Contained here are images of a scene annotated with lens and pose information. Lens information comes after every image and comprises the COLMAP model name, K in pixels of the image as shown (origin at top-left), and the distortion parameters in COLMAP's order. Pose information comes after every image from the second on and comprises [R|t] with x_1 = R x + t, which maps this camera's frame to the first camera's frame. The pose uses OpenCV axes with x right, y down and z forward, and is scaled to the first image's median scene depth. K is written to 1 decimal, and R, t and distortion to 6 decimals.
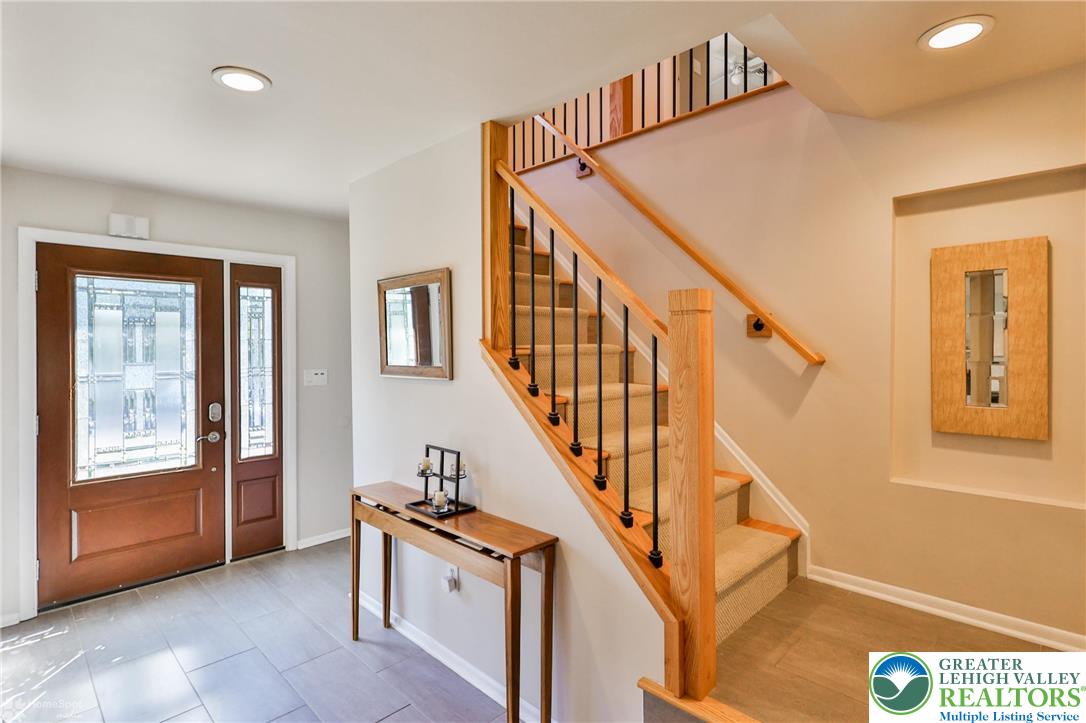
lens RADIAL K [[525.4, 0, 540.8], [0, 525.4, 351.9], [0, 0, 1]] dist [-0.013463, -0.000913]
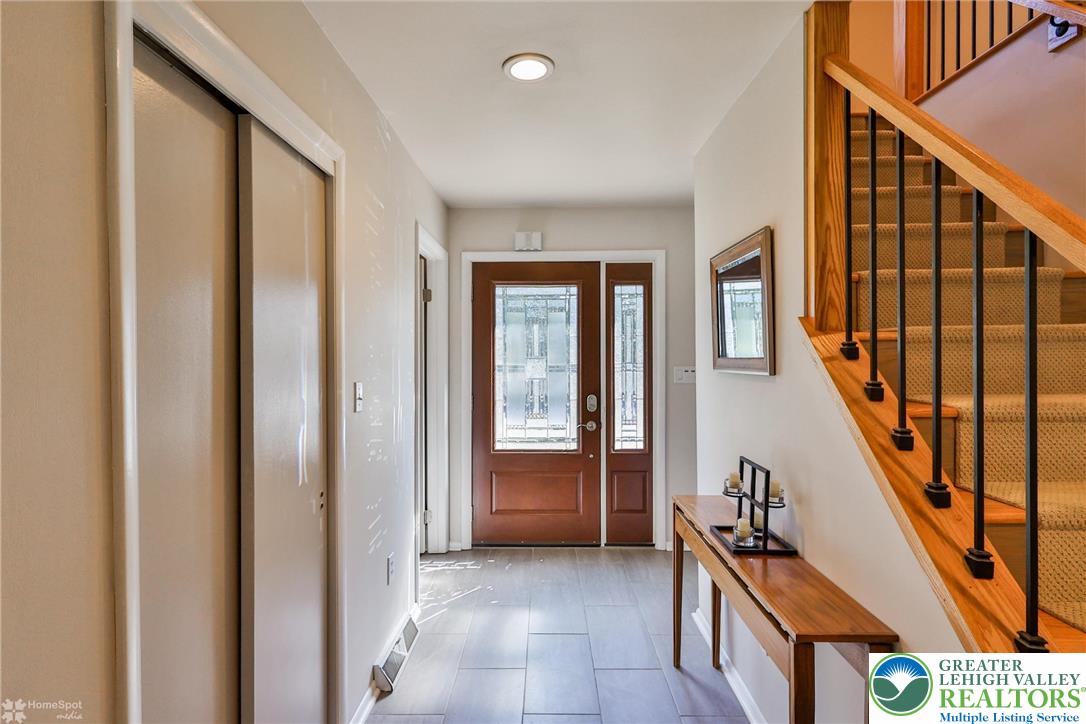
lens RADIAL K [[539.5, 0, 539.6], [0, 539.5, 358.1], [0, 0, 1]] dist [-0.001367, -0.000617]
pose [[0.696837, 0.007003, -0.717195, 0.112397], [-0.005742, 0.999975, 0.004185, 0.020418], [0.717206, 0.001202, 0.696860, 0.162095]]
